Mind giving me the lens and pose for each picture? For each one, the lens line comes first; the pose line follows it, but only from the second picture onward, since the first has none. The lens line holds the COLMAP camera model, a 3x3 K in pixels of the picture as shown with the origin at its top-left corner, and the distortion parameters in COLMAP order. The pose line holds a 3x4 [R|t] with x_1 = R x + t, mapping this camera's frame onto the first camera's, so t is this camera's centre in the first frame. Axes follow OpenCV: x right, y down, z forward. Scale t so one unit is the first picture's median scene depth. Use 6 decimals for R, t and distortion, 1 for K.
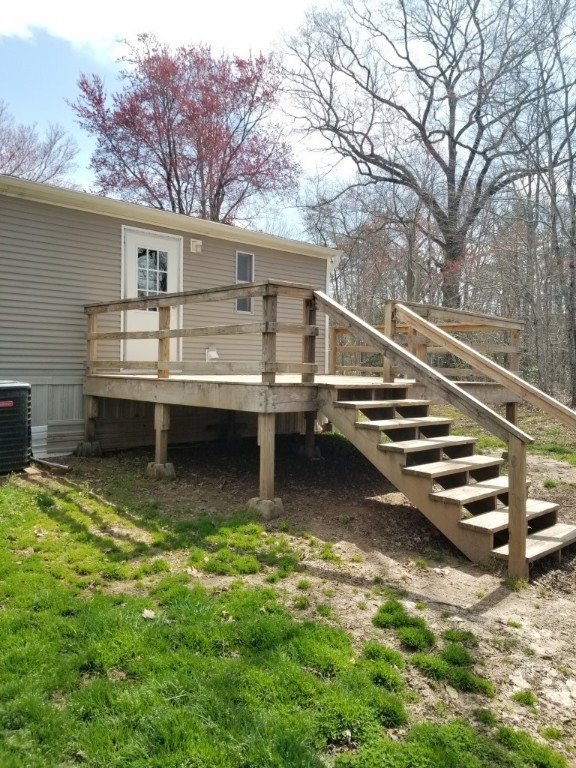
lens RADIAL K [[594.4, 0, 288.0], [0, 594.4, 384.0], [0, 0, 1]] dist [0.005350, -0.070782]
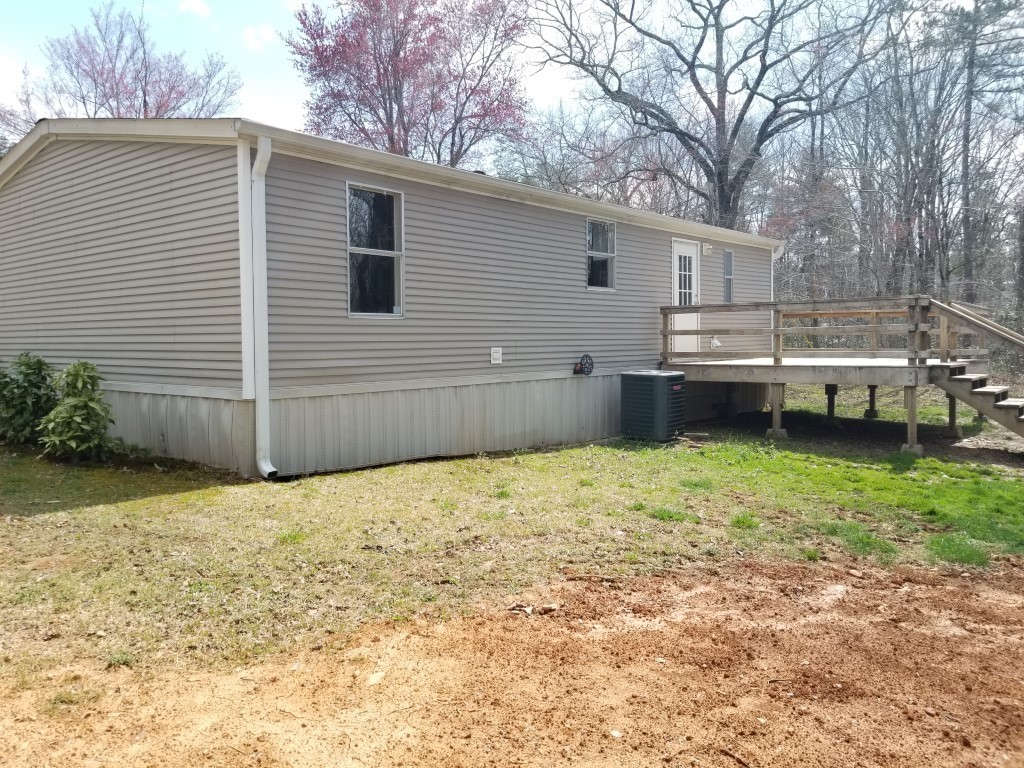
lens RADIAL K [[795.7, 0, 511.7], [0, 795.7, 365.7], [0, 0, 1]] dist [-0.001774, -0.000196]
pose [[0.993737, -0.041062, 0.103929, -0.176518], [0.041568, 0.999132, -0.002702, -0.005441], [-0.103728, 0.007005, 0.994581, -0.119842]]
